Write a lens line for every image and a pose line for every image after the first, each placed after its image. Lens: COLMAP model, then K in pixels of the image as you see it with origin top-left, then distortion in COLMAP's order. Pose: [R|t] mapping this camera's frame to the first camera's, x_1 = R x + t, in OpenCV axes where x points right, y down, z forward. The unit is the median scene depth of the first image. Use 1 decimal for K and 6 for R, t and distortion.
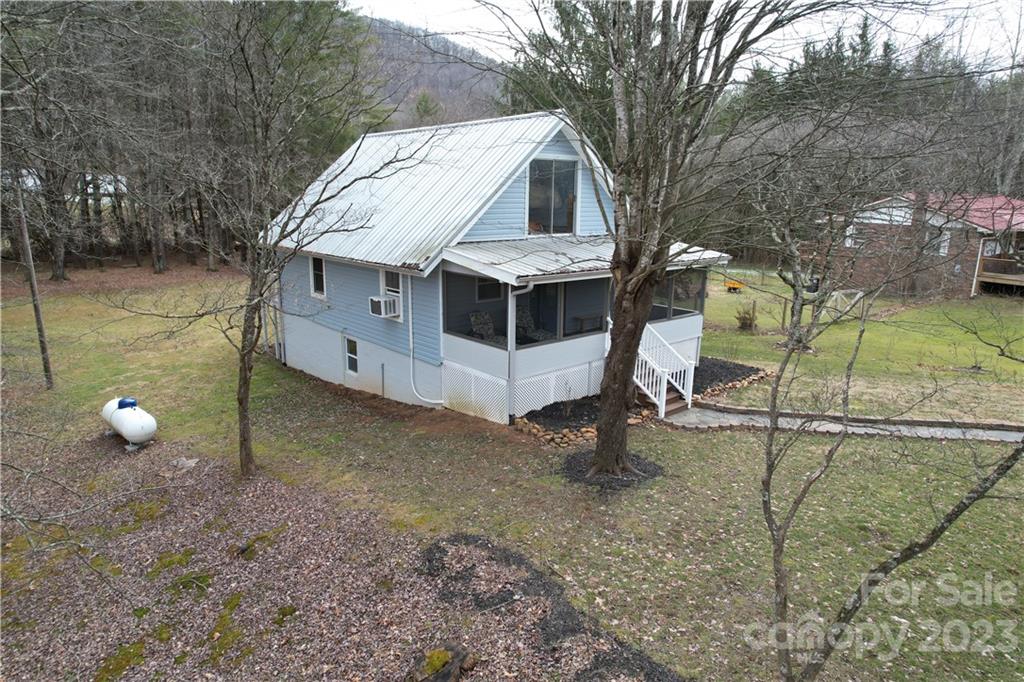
lens RADIAL K [[662.3, 0, 511.4], [0, 662.3, 345.3], [0, 0, 1]] dist [-0.056963, 0.011172]
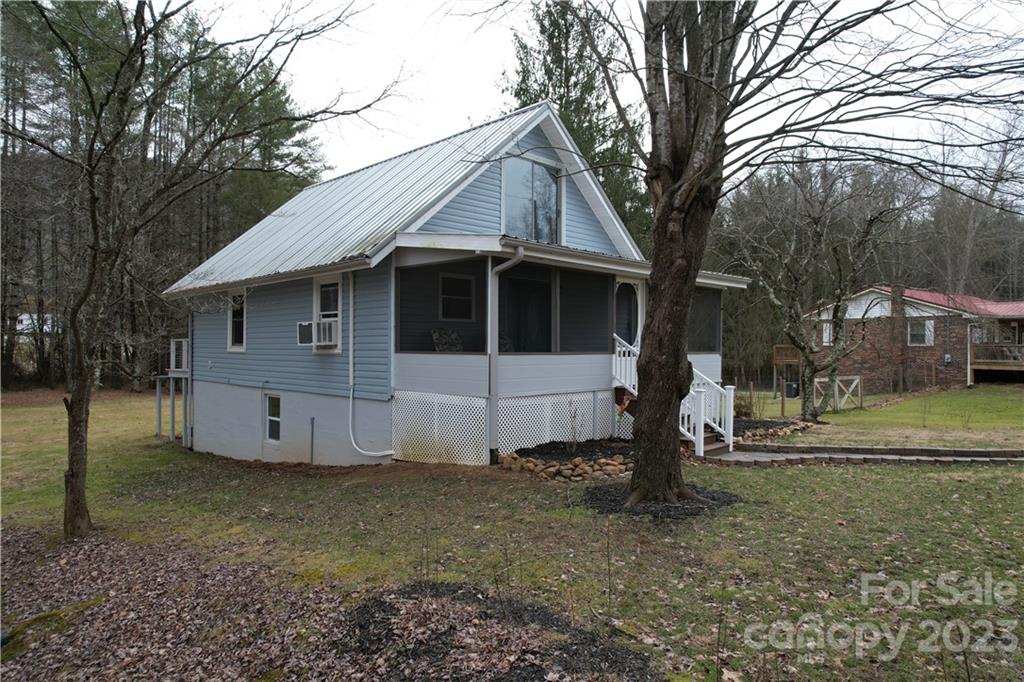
lens RADIAL K [[662.3, 0, 513.2], [0, 662.3, 340.2], [0, 0, 1]] dist [-0.056963, 0.011172]
pose [[0.997112, -0.007061, 0.075618, -0.030647], [0.024900, 0.971029, -0.237661, 0.158439], [-0.071749, 0.238857, 0.968400, 0.306033]]
